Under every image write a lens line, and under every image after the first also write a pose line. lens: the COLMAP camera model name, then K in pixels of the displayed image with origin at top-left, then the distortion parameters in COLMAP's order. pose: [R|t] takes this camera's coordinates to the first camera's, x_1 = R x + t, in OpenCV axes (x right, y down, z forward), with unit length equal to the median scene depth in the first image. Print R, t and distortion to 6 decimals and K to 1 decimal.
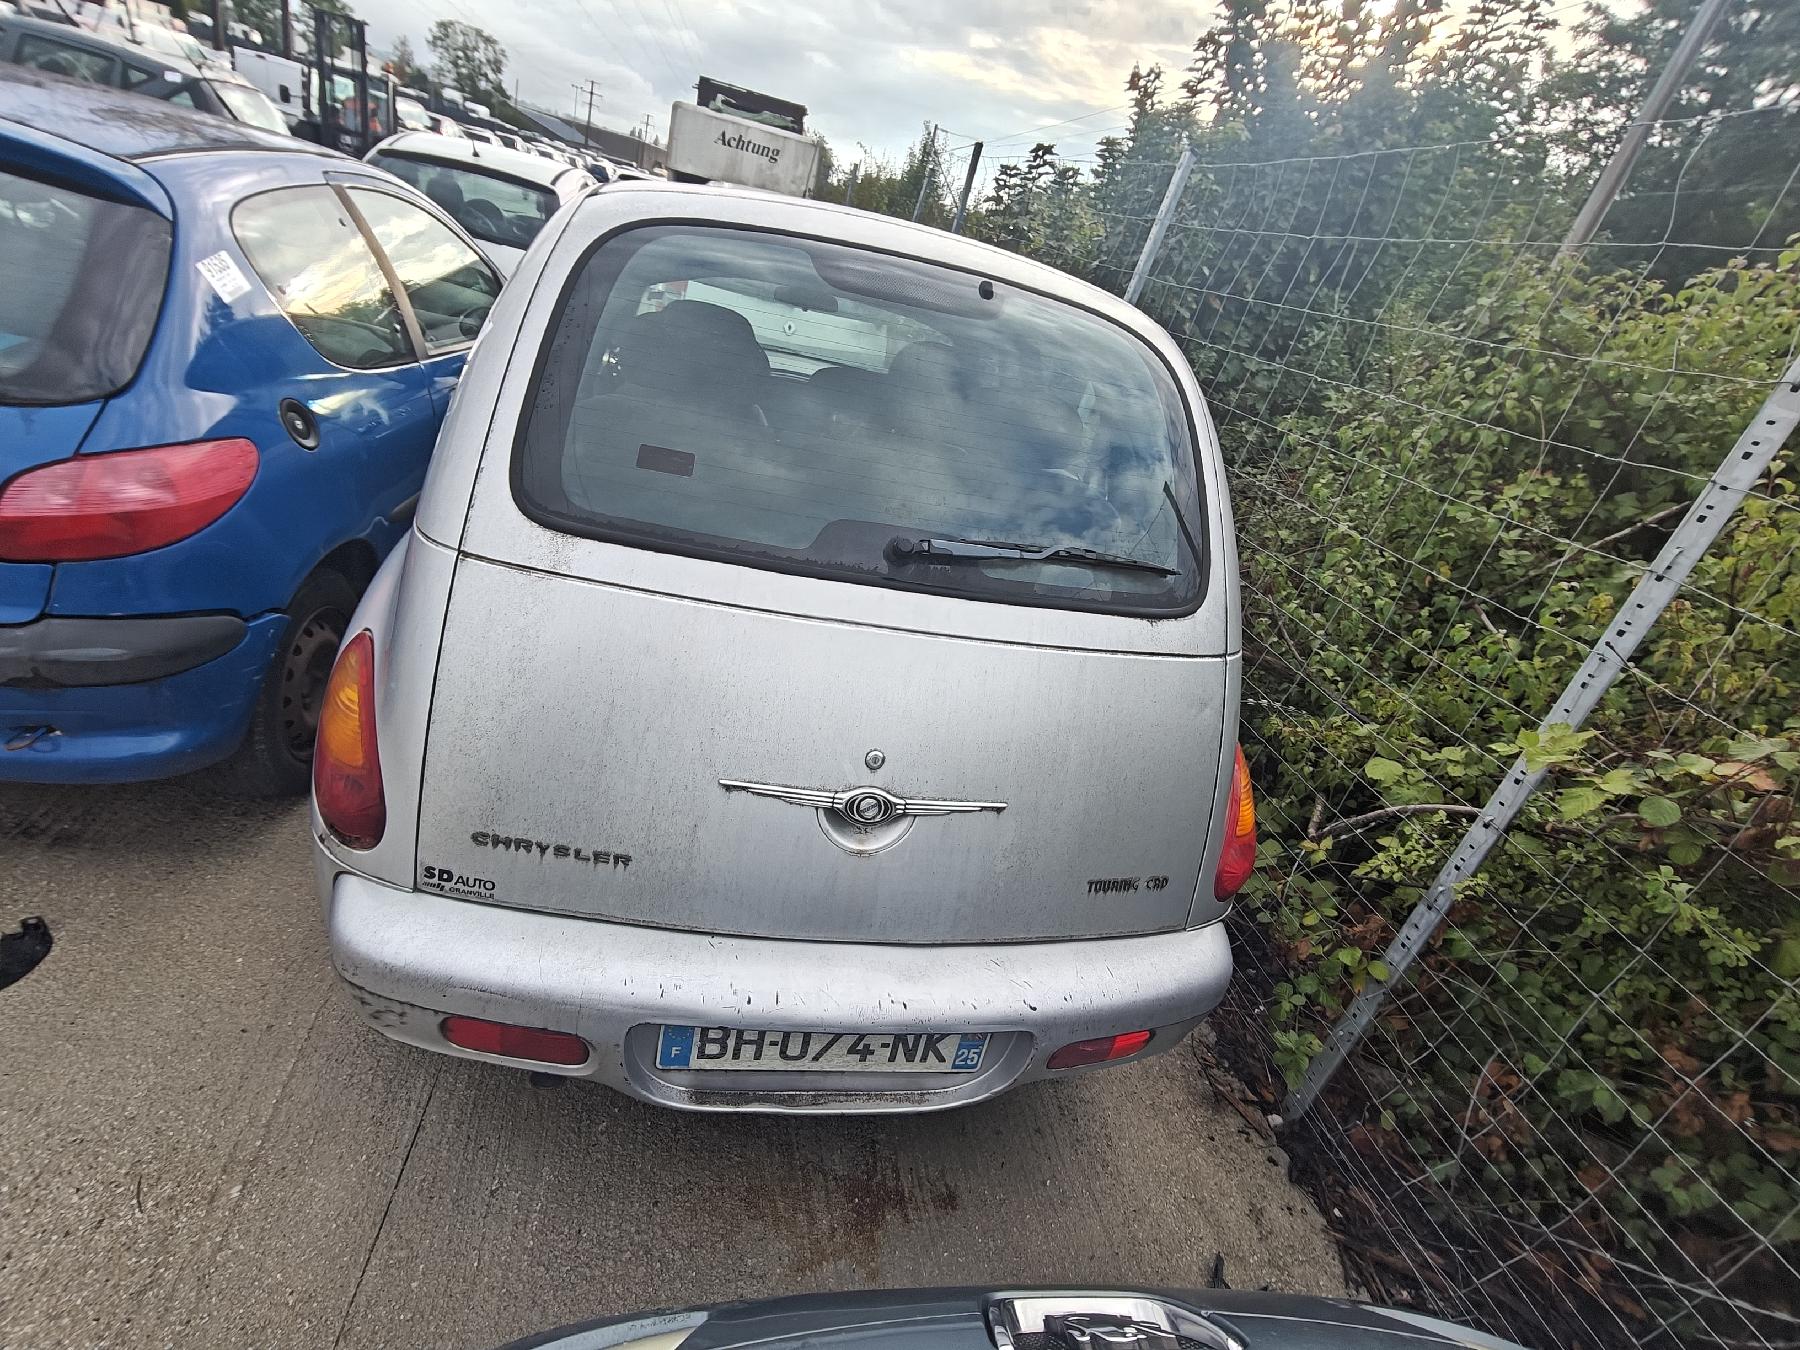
lens RADIAL K [[814.8, 0, 887.5], [0, 814.8, 740.0], [0, 0, 1]] dist [-0.001096, 0.000243]
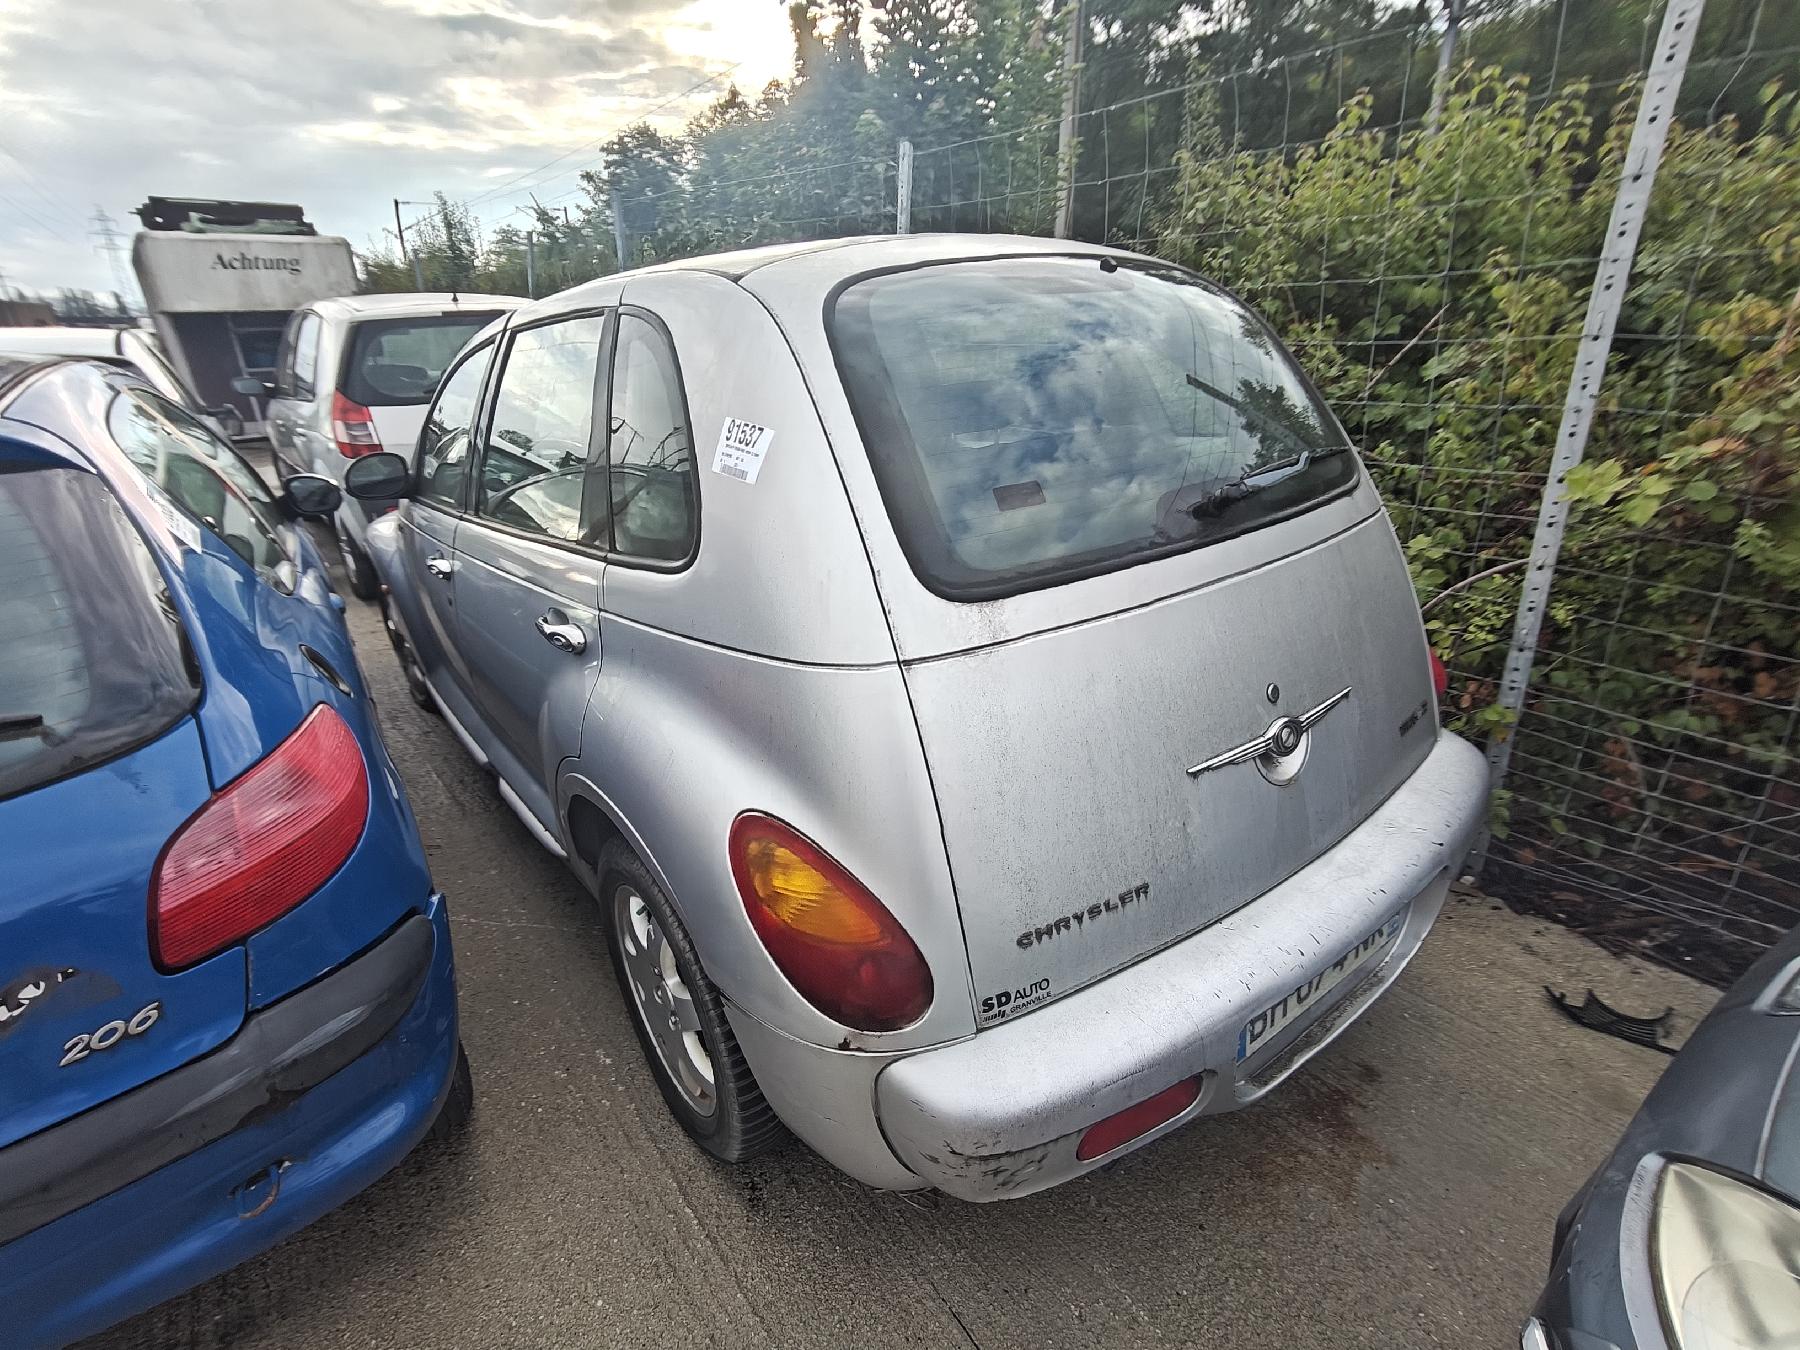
lens RADIAL K [[847.5, 0, 897.0], [0, 847.5, 727.1], [0, 0, 1]] dist [0.009033, 0.000381]
pose [[0.851781, -0.420972, 0.311852, -0.678594], [0.435961, 0.899654, 0.023682, -0.151109], [-0.290529, 0.115784, 0.949835, 0.083322]]
